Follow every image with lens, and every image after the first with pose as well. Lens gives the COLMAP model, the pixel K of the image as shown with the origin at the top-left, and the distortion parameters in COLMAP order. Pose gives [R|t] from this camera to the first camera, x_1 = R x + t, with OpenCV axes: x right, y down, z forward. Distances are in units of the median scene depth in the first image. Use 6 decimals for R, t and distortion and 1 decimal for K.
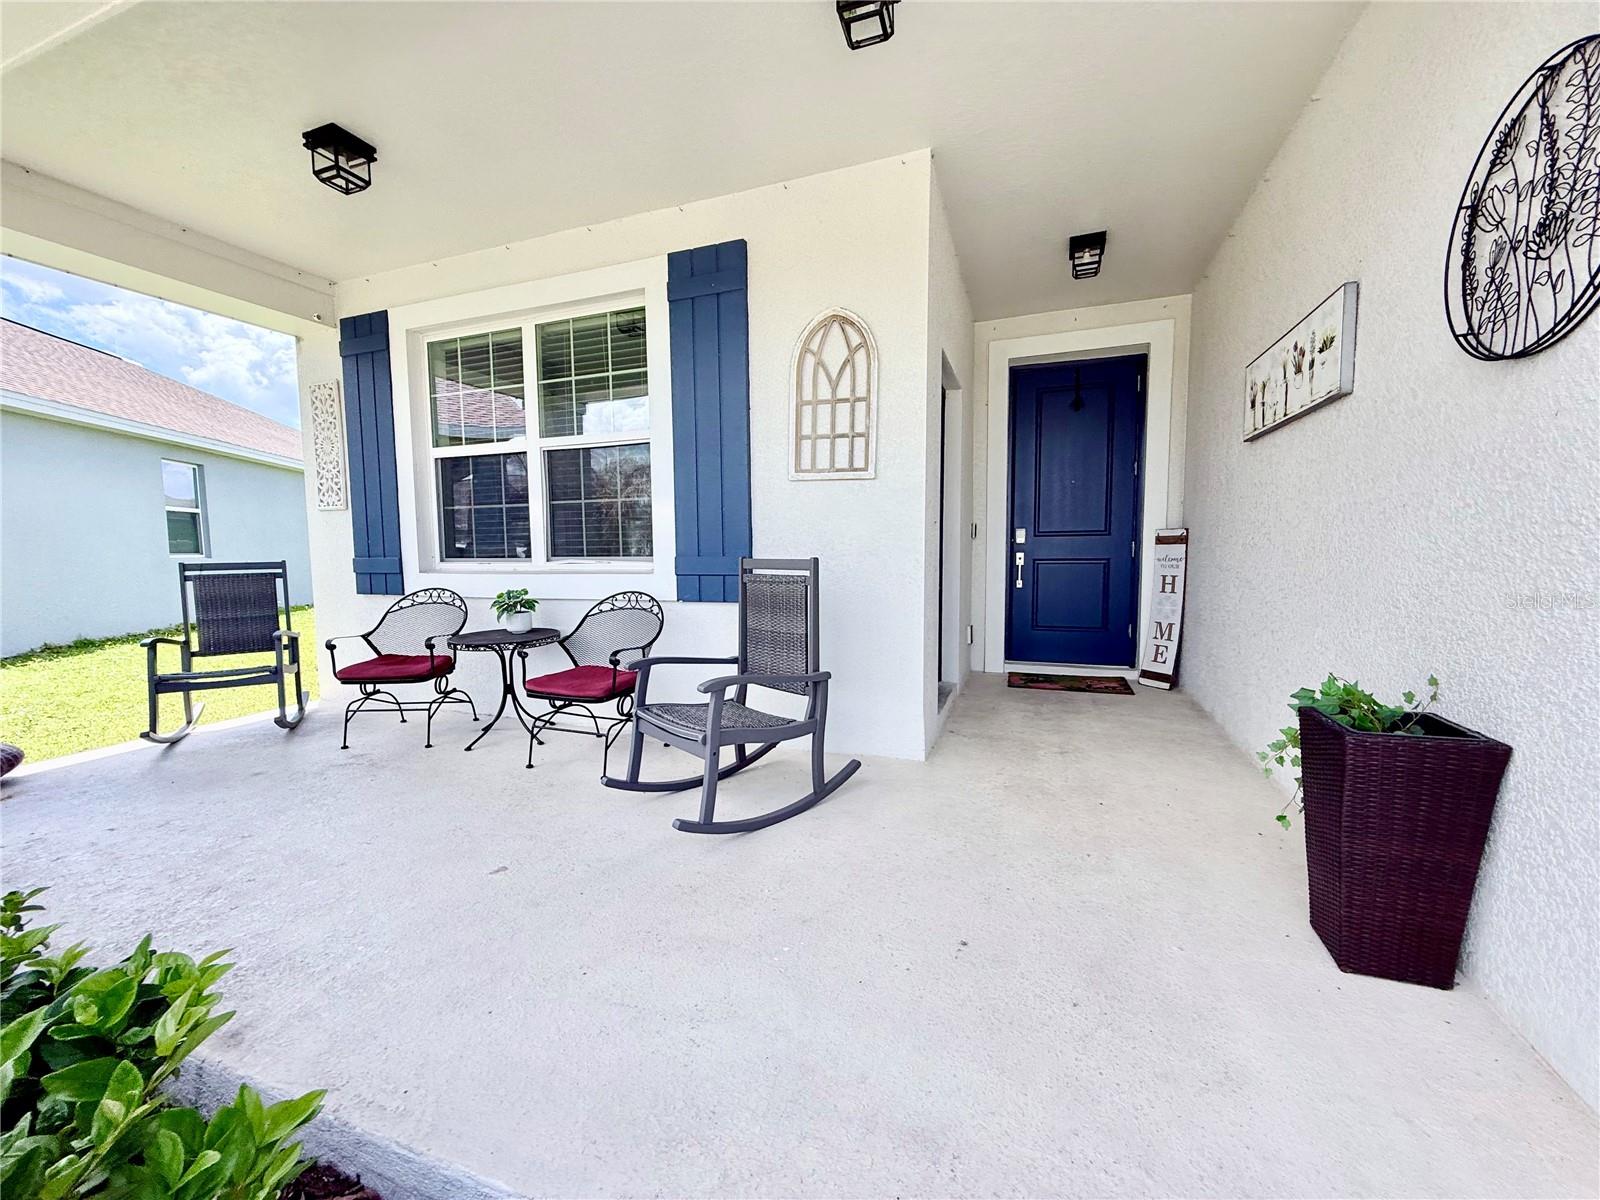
lens RADIAL K [[640.6, 0, 798.9], [0, 640.6, 604.8], [0, 0, 1]] dist [-0.000940, -0.000011]
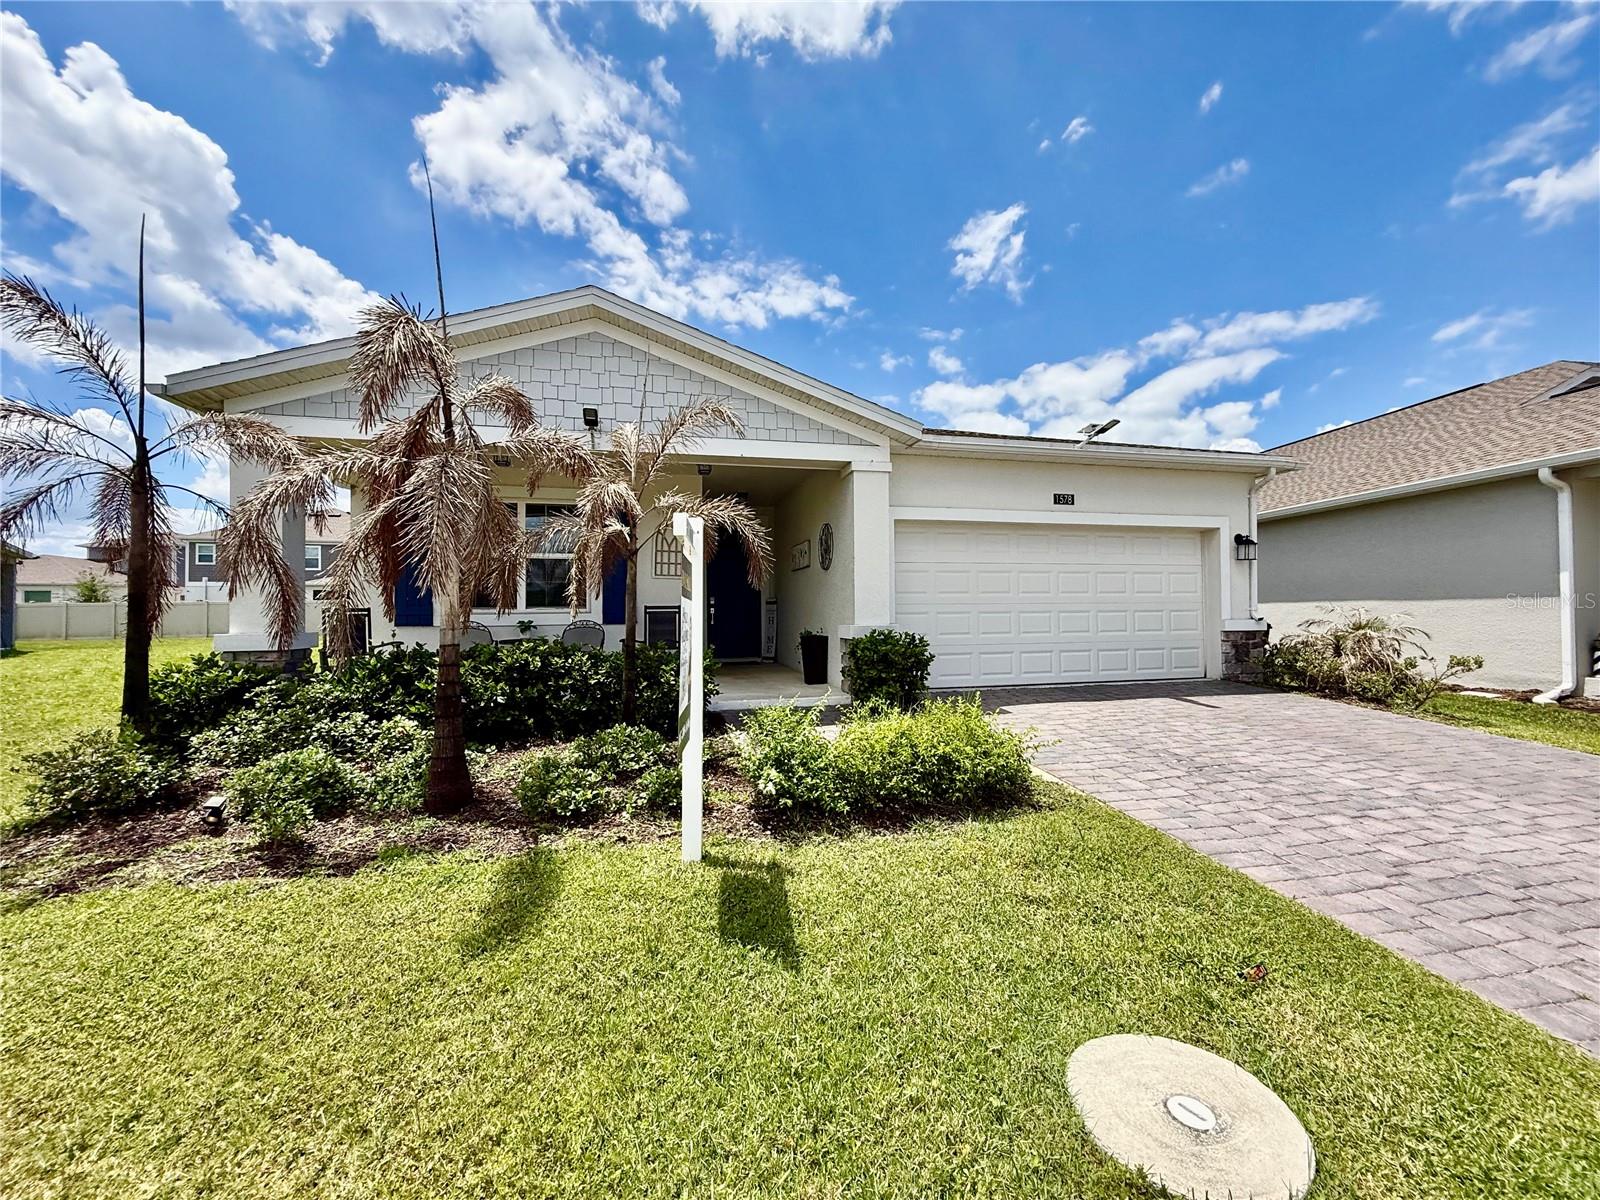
lens RADIAL K [[640.6, 0, 799.5], [0, 640.6, 601.7], [0, 0, 1]] dist [-0.000940, -0.000011]
pose [[0.831439, 0.012700, 0.555470, -0.835673], [0.047938, 0.994371, -0.094490, 0.158167], [-0.553544, 0.105191, 0.826150, -1.311666]]
